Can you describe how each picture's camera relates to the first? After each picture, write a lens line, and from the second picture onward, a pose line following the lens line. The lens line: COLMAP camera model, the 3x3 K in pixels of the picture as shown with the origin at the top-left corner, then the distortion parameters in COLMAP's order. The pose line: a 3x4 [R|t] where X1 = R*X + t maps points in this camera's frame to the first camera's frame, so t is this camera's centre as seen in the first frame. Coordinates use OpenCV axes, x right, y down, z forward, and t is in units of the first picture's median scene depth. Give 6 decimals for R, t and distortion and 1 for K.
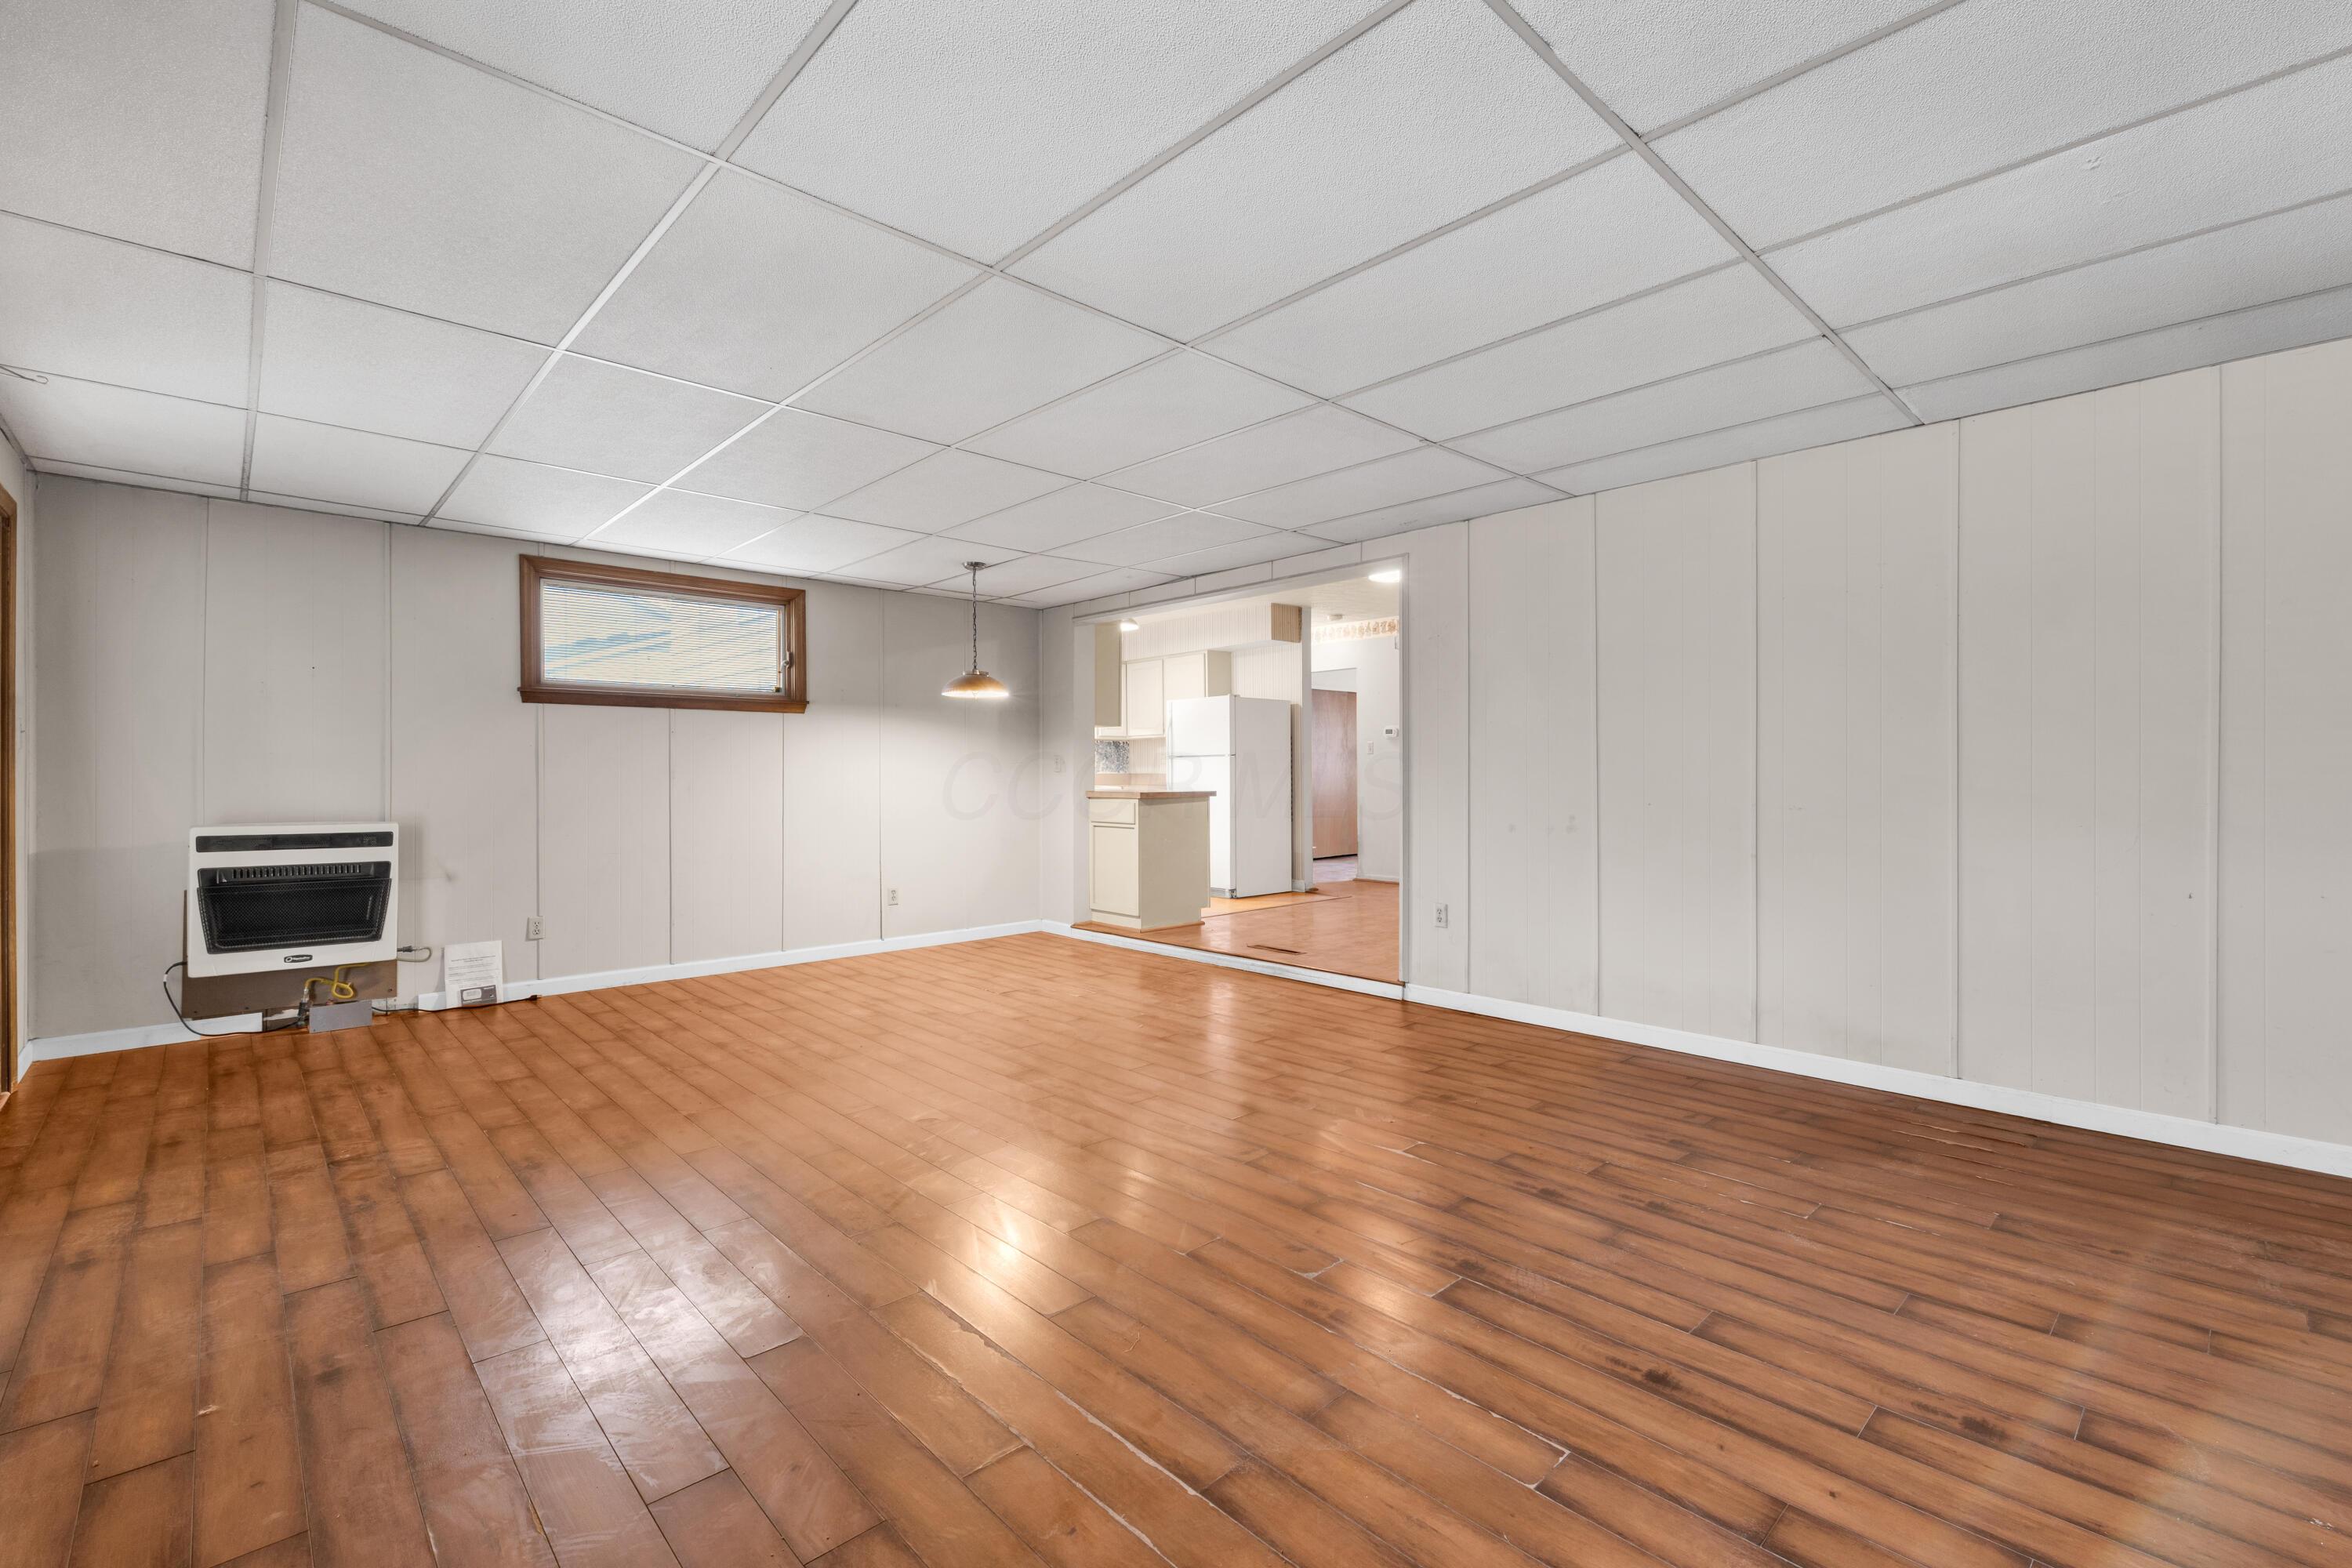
lens RADIAL K [[1025.3, 0, 1178.2], [0, 1025.3, 783.9], [0, 0, 1]] dist [0.003611, 0.000209]
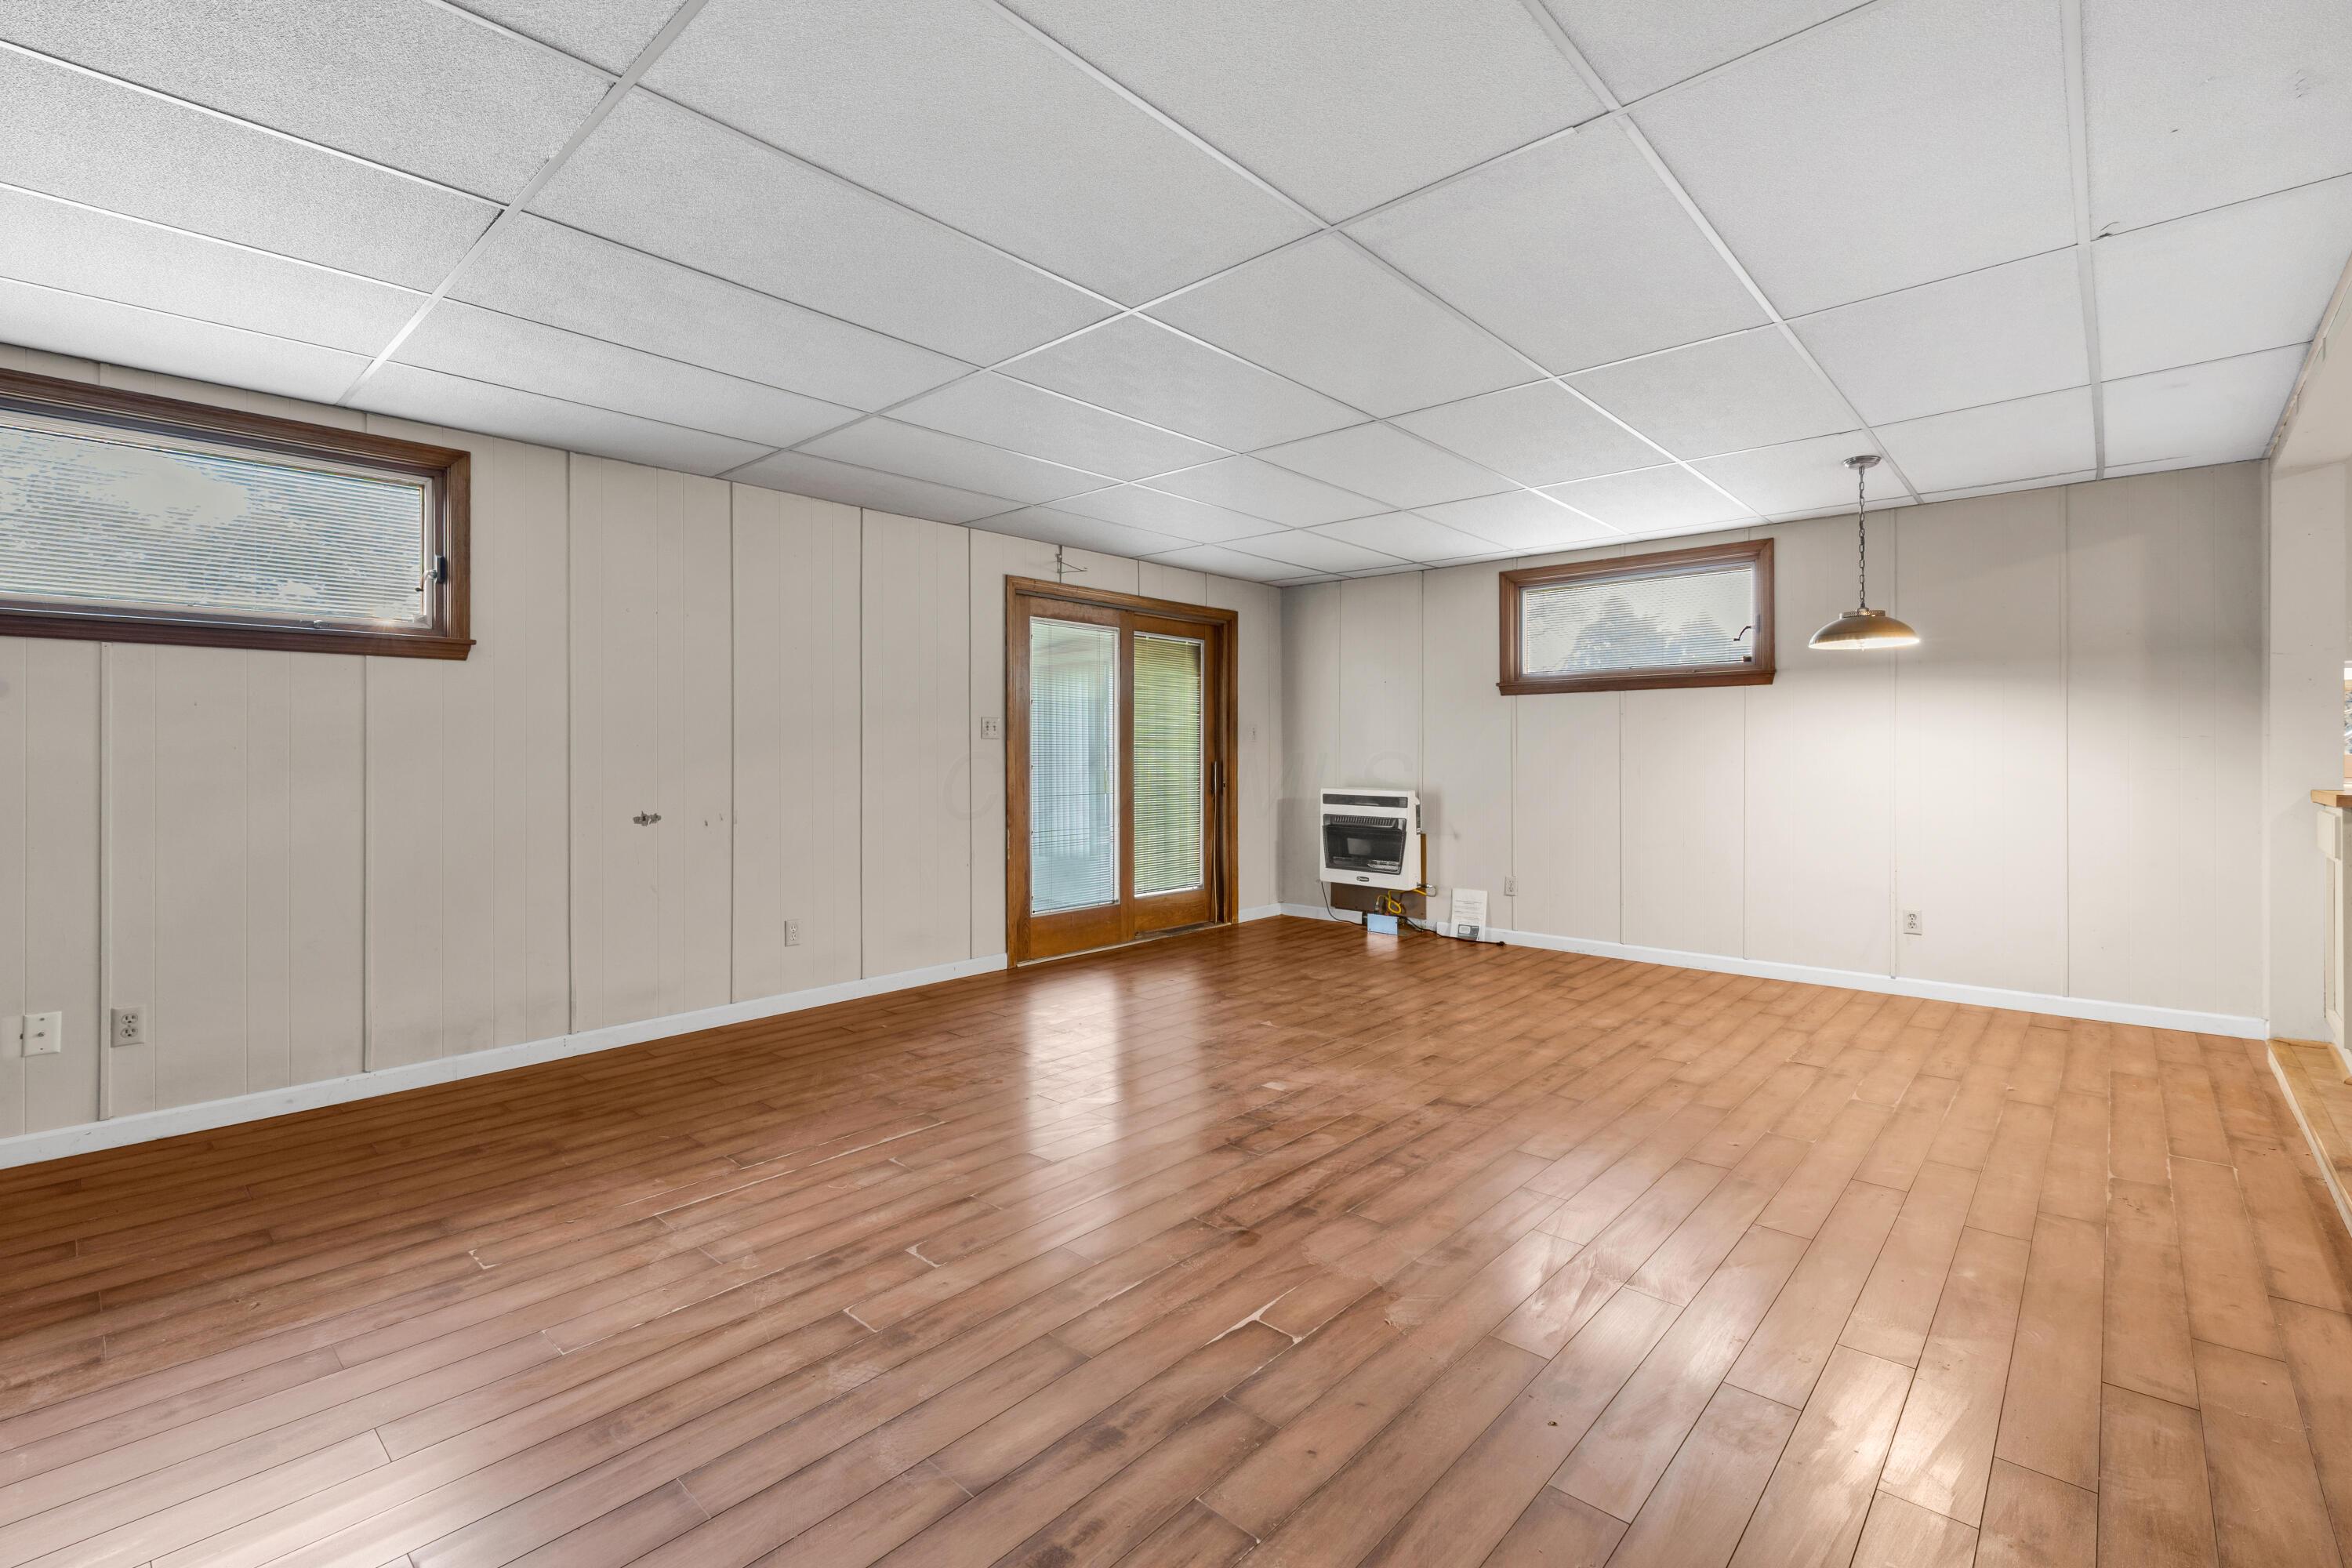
lens RADIAL K [[1025.3, 0, 1179.5], [0, 1025.3, 760.8], [0, 0, 1]] dist [0.003611, 0.000209]
pose [[0.084540, 0.007779, -0.996390, 0.542645], [-0.008484, 0.999939, 0.007087, -0.009043], [0.996384, 0.007854, 0.084601, 0.545166]]
